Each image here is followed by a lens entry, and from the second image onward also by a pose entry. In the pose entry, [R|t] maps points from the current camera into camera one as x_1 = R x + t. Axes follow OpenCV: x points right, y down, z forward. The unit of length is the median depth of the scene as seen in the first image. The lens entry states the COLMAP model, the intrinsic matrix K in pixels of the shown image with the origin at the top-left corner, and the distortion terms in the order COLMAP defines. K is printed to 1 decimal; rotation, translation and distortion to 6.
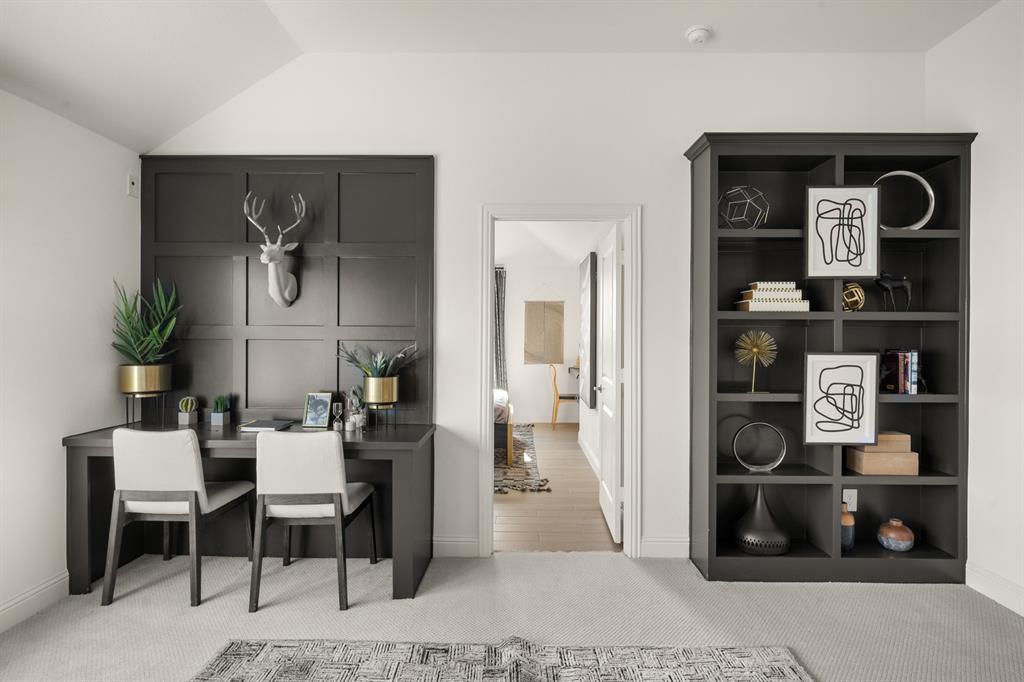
lens RADIAL K [[530.5, 0, 514.6], [0, 530.5, 337.5], [0, 0, 1]] dist [0.000395, 0.000125]
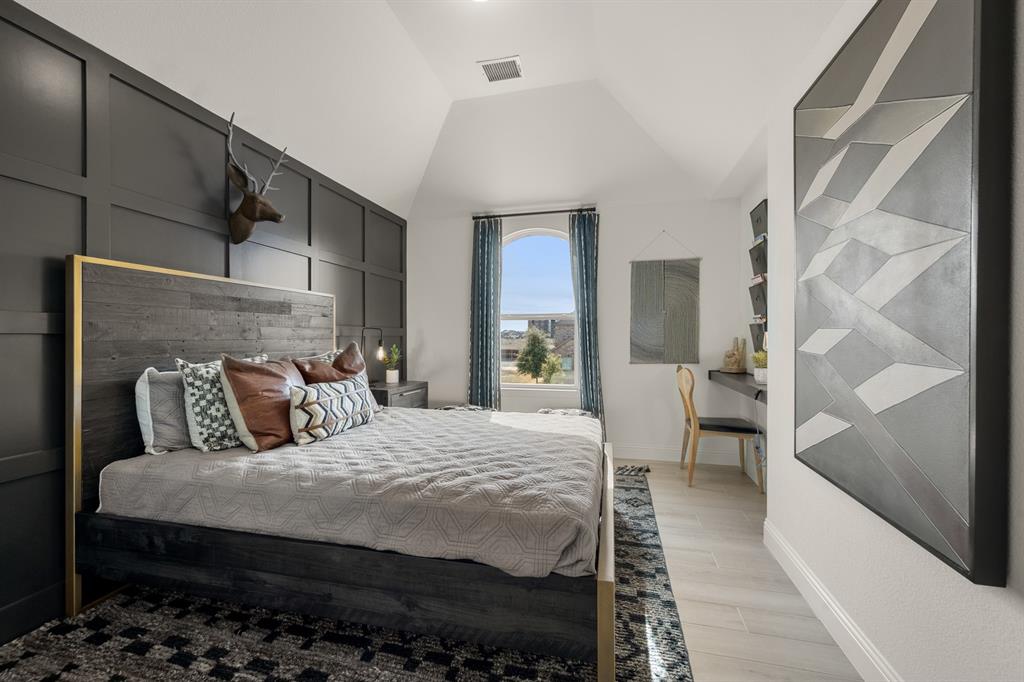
lens RADIAL K [[400.1, 0, 513.4], [0, 400.1, 338.2], [0, 0, 1]] dist [-0.001275, 0.000128]
pose [[0.971199, -0.008268, -0.238126, -0.003020], [0.008334, 0.999965, -0.000731, 0.019534], [0.238124, -0.001275, 0.971234, 0.517899]]
